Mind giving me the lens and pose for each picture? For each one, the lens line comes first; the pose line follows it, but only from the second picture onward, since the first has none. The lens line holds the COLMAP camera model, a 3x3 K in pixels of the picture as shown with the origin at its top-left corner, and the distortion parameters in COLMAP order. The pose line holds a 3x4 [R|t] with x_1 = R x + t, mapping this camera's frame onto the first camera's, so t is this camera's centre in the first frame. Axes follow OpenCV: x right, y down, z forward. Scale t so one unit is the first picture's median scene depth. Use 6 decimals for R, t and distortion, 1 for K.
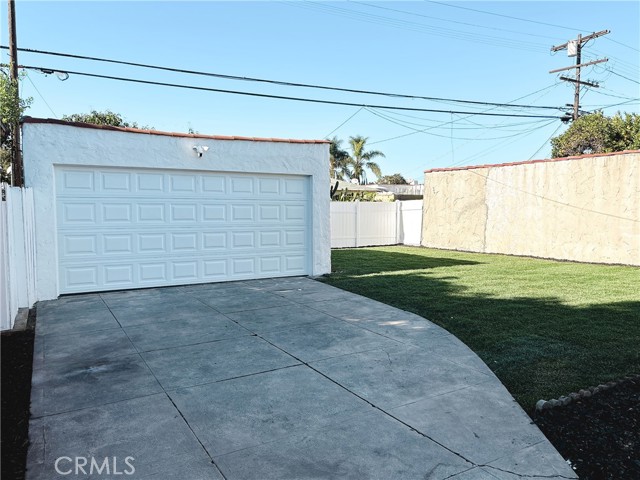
lens RADIAL K [[479.9, 0, 320.0], [0, 479.9, 240.0], [0, 0, 1]] dist [0.052984, -0.072018]
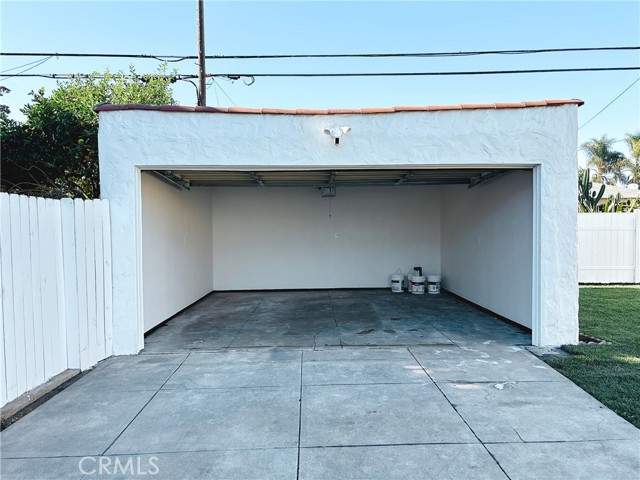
lens RADIAL K [[478.8, 0, 321.1], [0, 478.8, 237.4], [0, 0, 1]] dist [0.053983, -0.073111]
pose [[0.877244, 0.005591, -0.480012, 0.022438], [-0.024163, 0.999179, -0.032520, -0.020079], [0.479436, 0.040126, 0.876659, 0.298410]]
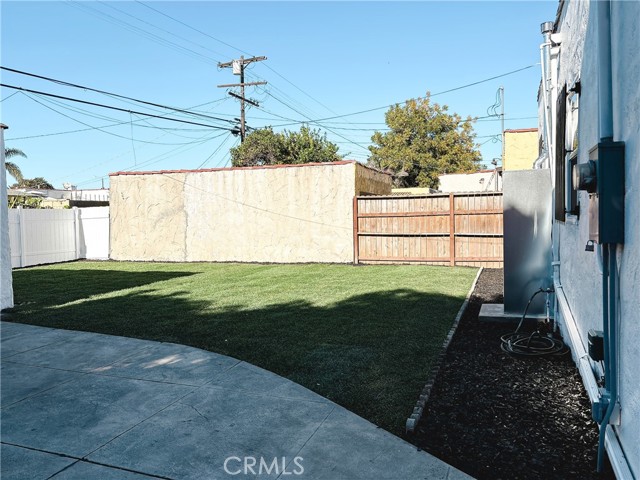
lens RADIAL K [[478.8, 0, 321.1], [0, 478.8, 237.4], [0, 0, 1]] dist [0.053983, -0.073111]
pose [[0.769288, -0.043383, 0.637427, -0.064393], [0.057310, 0.998356, -0.001218, -0.005747], [-0.636326, 0.037468, 0.770510, 0.106063]]
